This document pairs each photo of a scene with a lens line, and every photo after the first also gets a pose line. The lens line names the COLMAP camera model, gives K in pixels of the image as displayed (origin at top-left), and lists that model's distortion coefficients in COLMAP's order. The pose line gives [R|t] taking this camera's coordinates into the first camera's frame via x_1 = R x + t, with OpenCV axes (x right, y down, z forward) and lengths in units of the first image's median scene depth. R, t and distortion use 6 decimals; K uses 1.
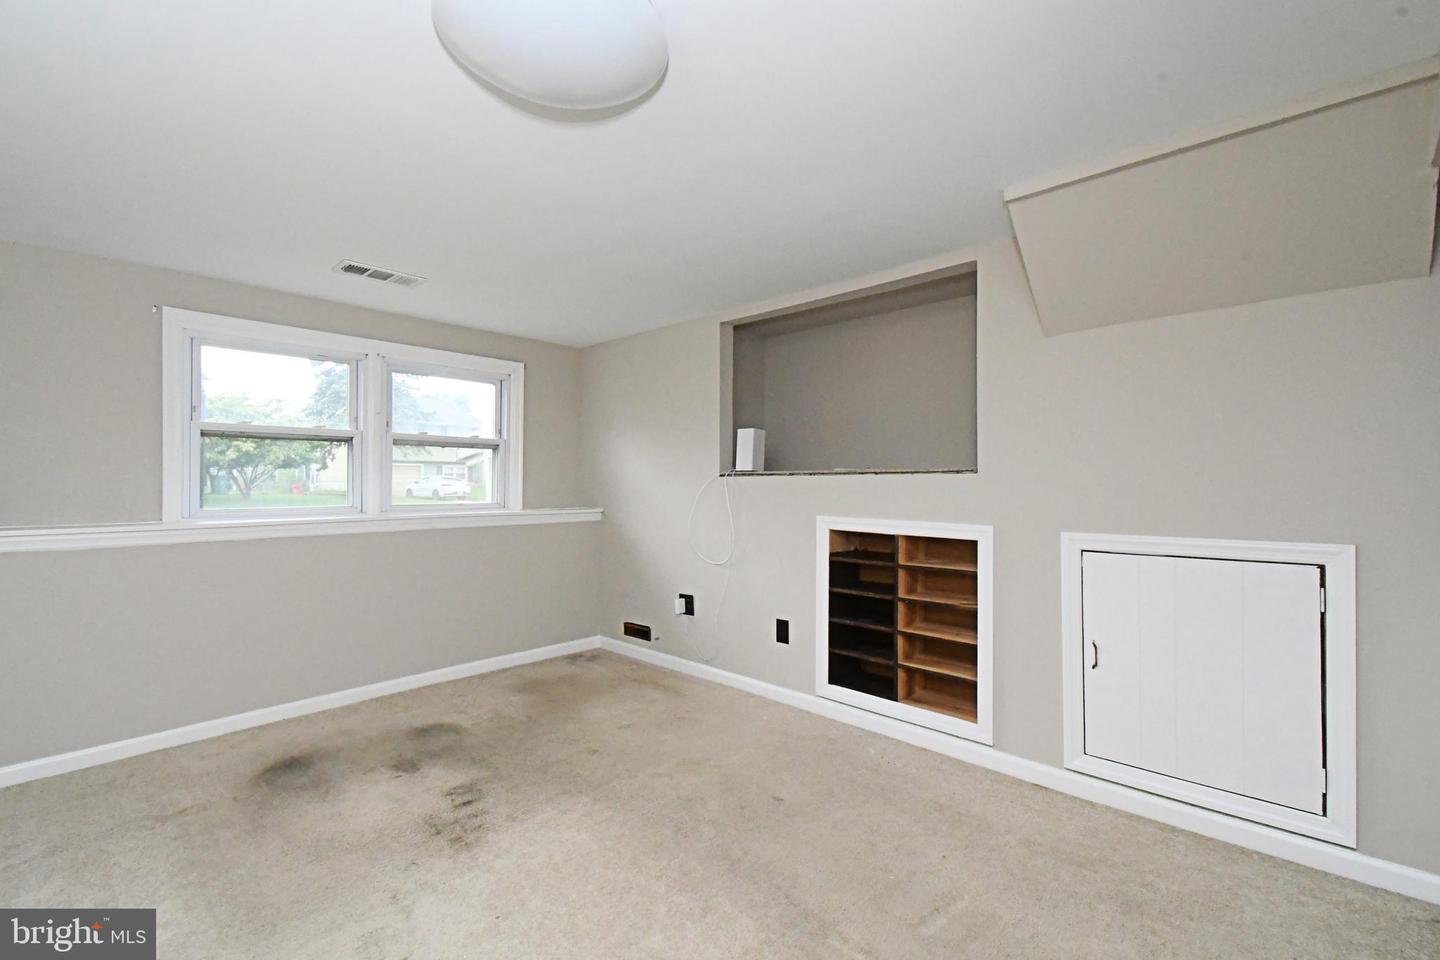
lens RADIAL K [[617.0, 0, 726.0], [0, 617.0, 481.2], [0, 0, 1]] dist [-0.000994, -0.000867]
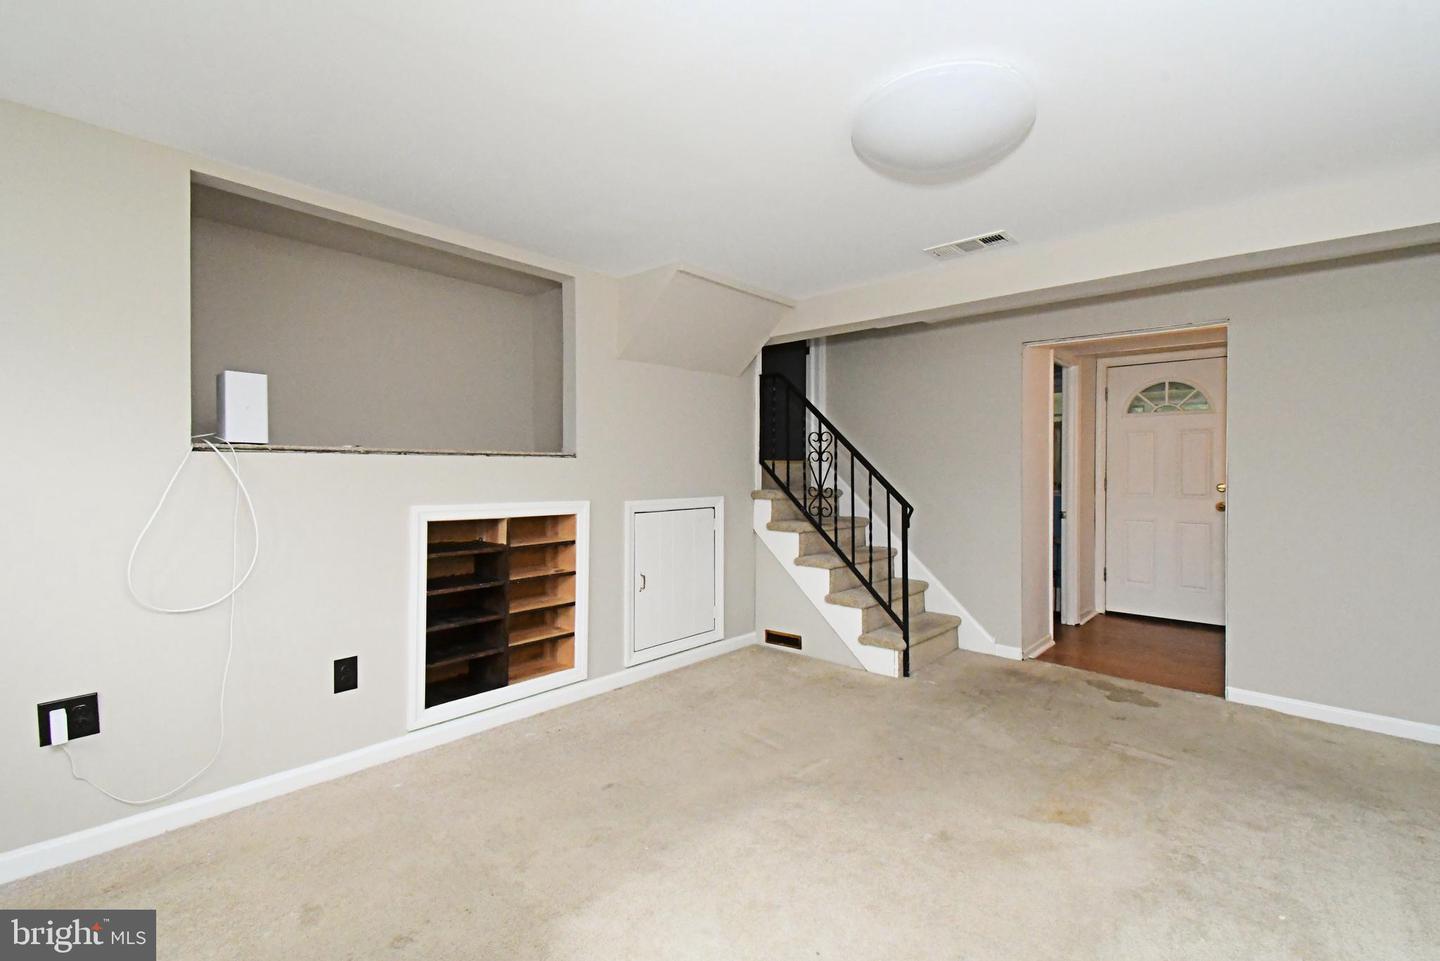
lens RADIAL K [[617.0, 0, 725.5], [0, 617.0, 476.2], [0, 0, 1]] dist [-0.000994, -0.000867]
pose [[-0.025325, -0.010400, 0.999625, -0.710623], [-0.007978, 0.999916, 0.010201, 0.007364], [-0.999647, -0.007716, -0.025405, 0.667519]]
